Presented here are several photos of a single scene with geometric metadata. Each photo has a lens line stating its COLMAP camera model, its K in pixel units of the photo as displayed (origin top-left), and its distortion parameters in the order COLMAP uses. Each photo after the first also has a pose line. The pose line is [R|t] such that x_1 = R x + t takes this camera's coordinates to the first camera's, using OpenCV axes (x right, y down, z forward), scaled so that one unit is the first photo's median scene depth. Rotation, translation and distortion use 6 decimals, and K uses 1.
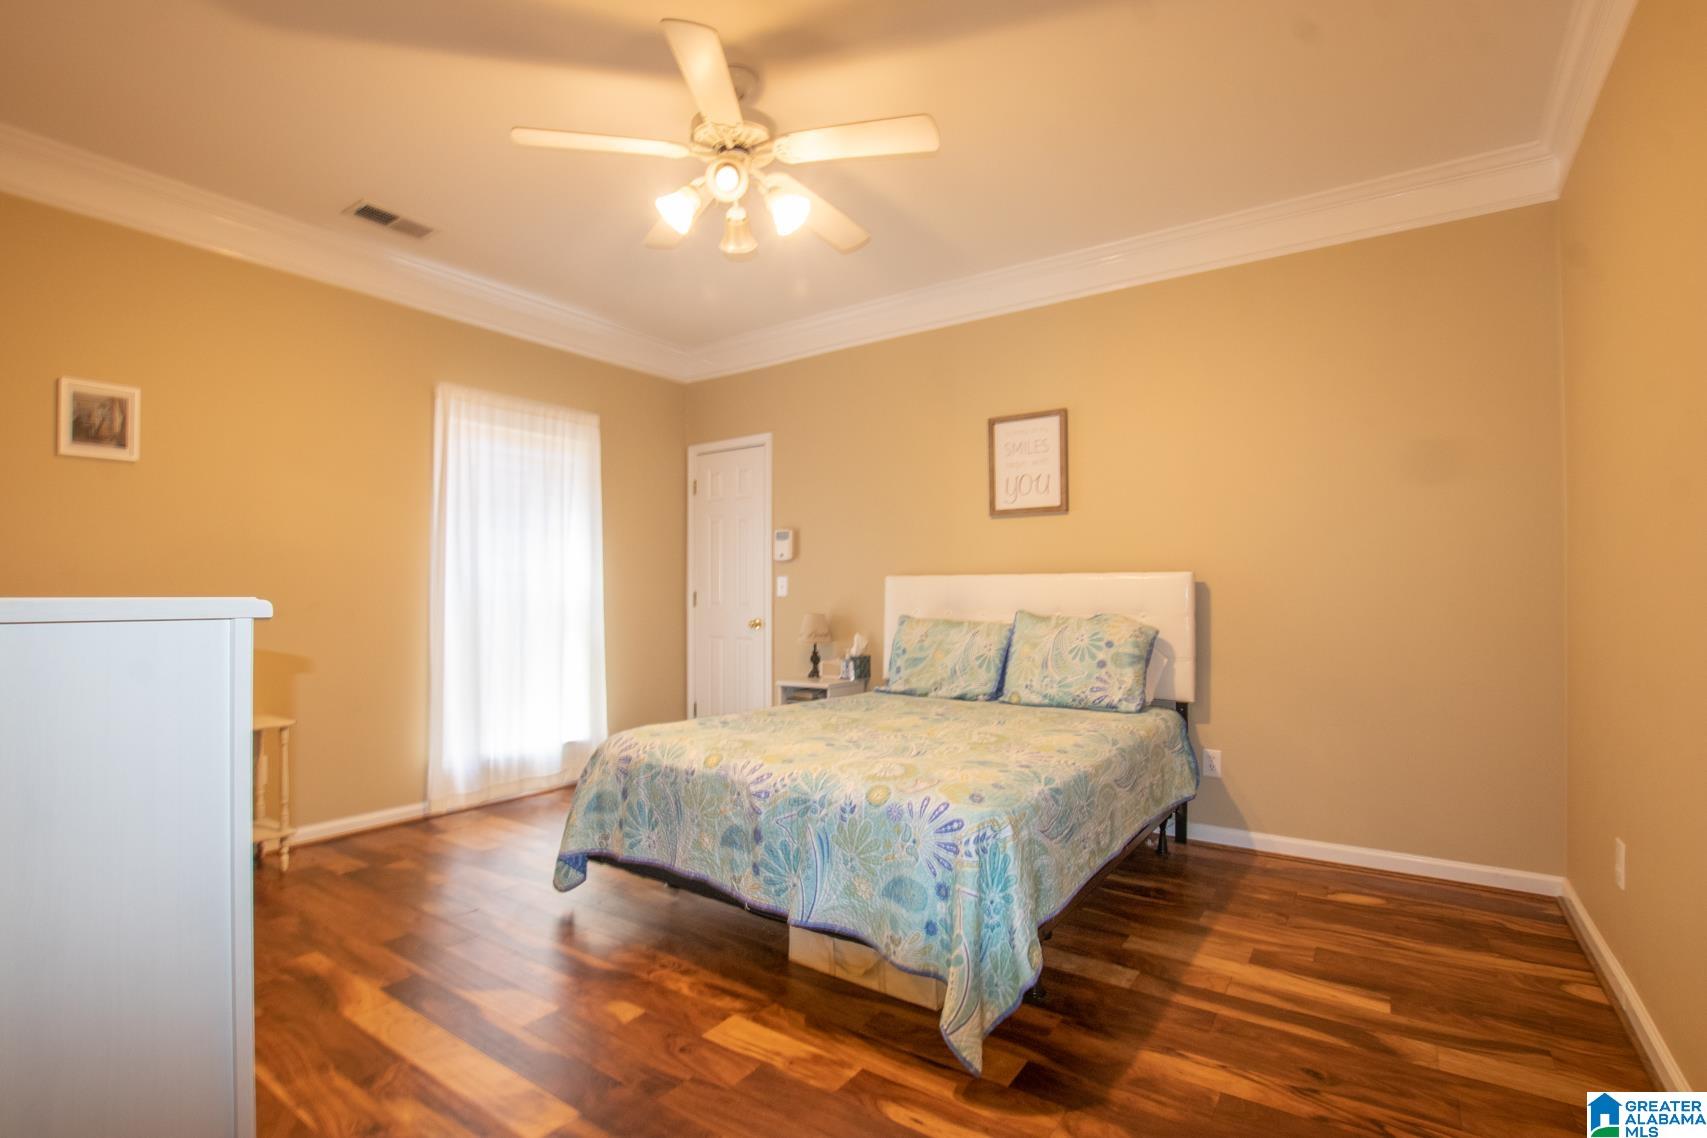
lens RADIAL K [[800.1, 0, 839.7], [0, 800.1, 586.2], [0, 0, 1]] dist [-0.033786, 0.005632]
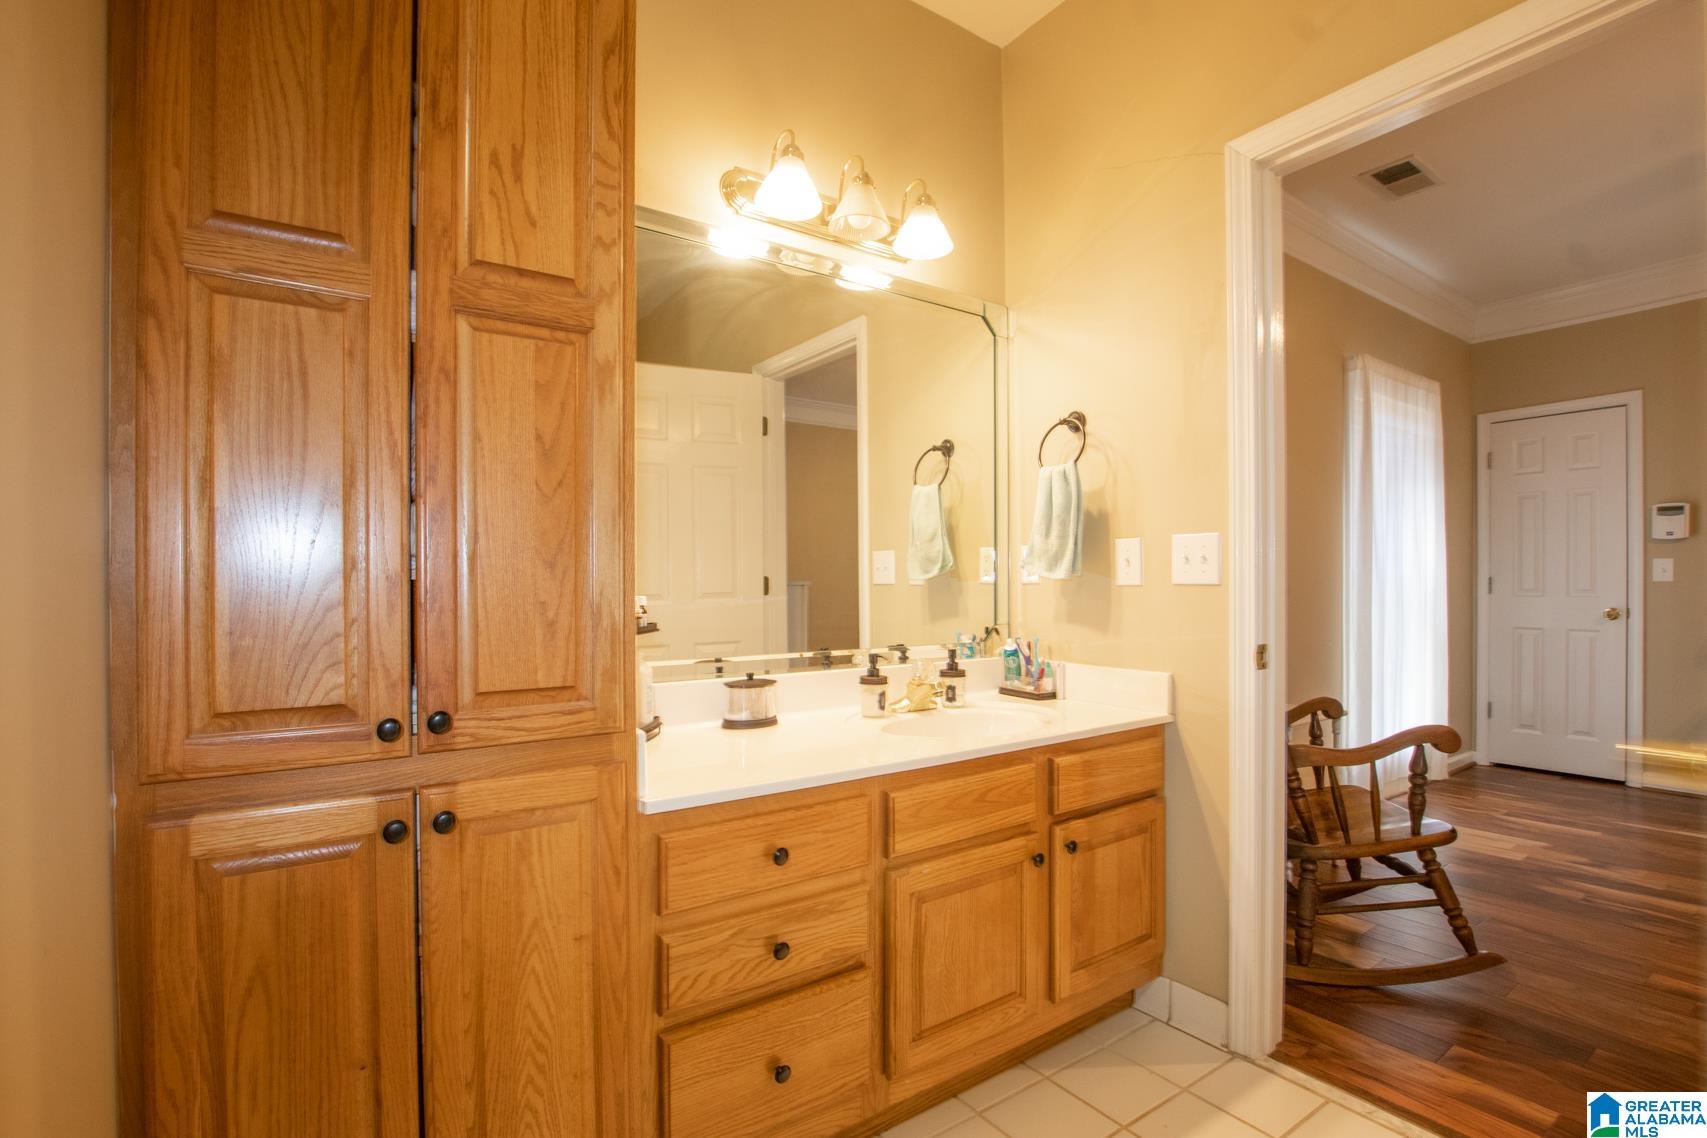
lens RADIAL K [[800.1, 0, 839.7], [0, 800.1, 586.2], [0, 0, 1]] dist [-0.033786, 0.005632]
pose [[0.943061, -0.000990, -0.332618, -0.791690], [0.005255, 0.999915, 0.011925, 0.003547], [0.332578, -0.012994, 0.942986, -0.089350]]
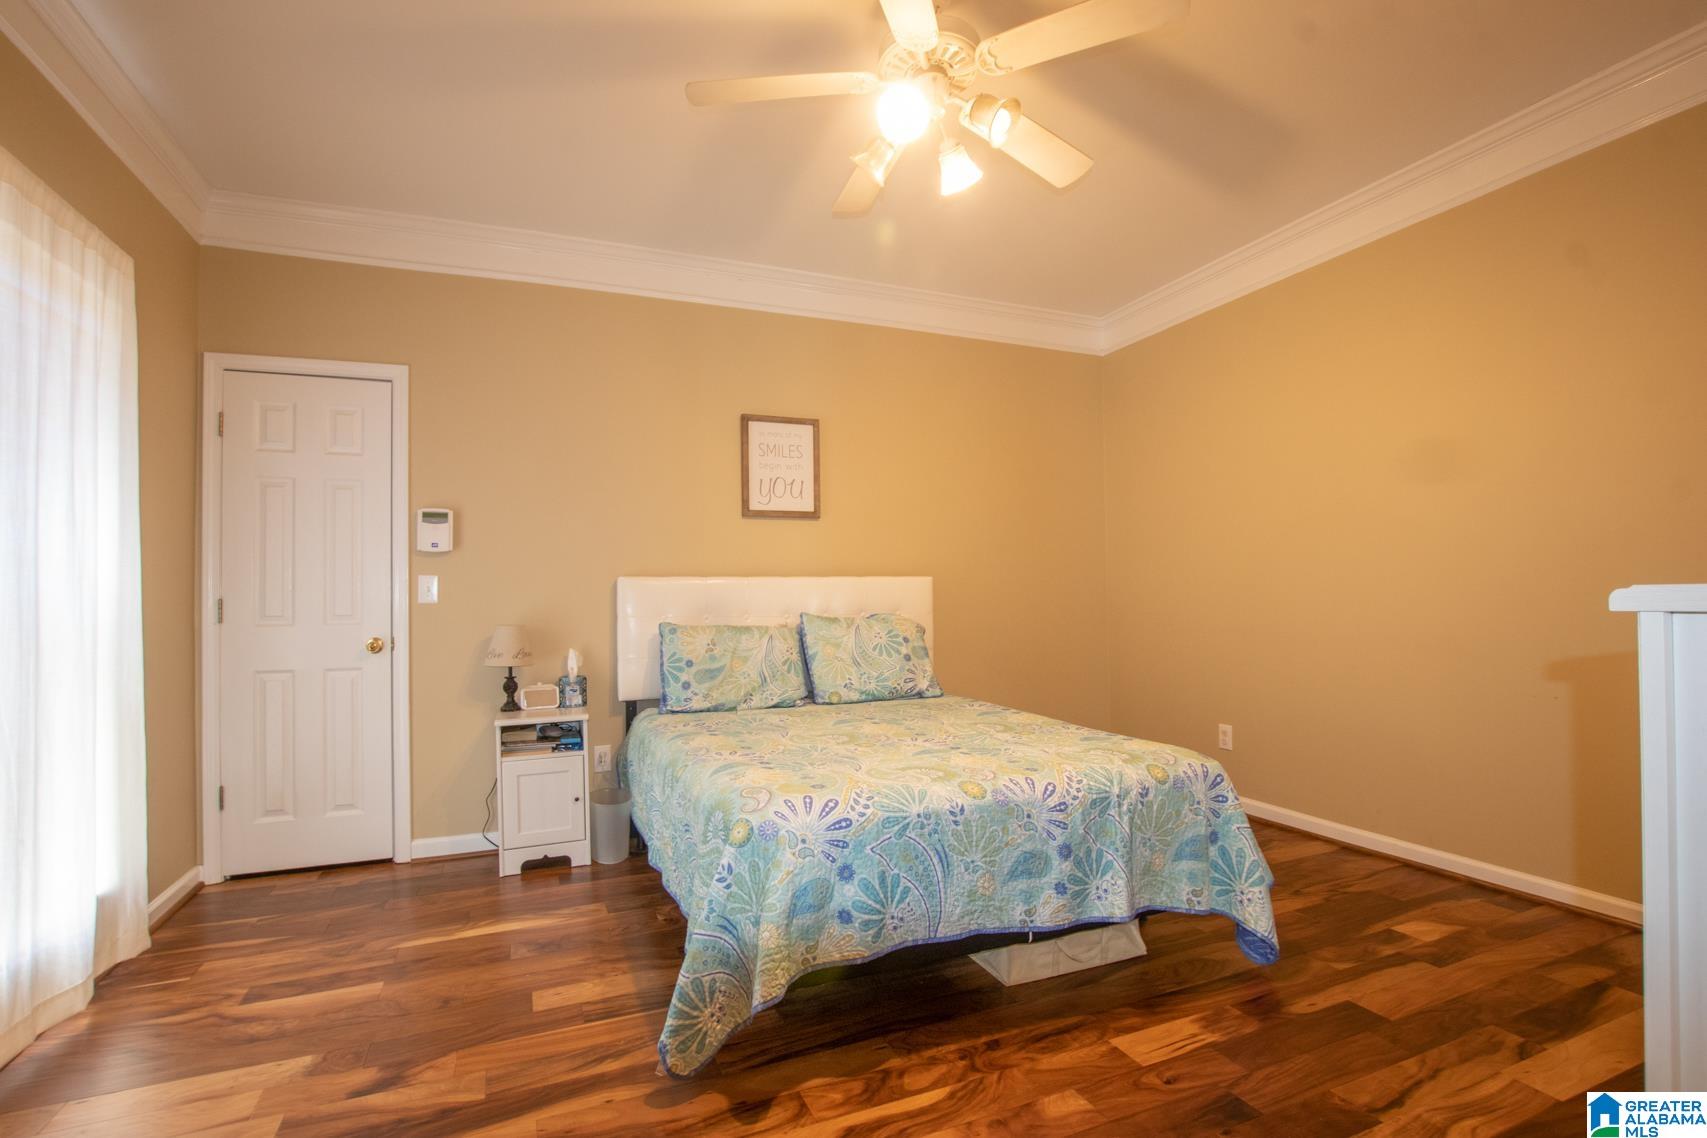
lens RADIAL K [[800.1, 0, 839.7], [0, 800.1, 586.2], [0, 0, 1]] dist [-0.033786, 0.005632]
pose [[0.535947, 0.005593, 0.844233, -0.589113], [0.002779, 0.999961, -0.008389, 0.005301], [-0.844247, 0.006842, 0.535911, 0.411109]]
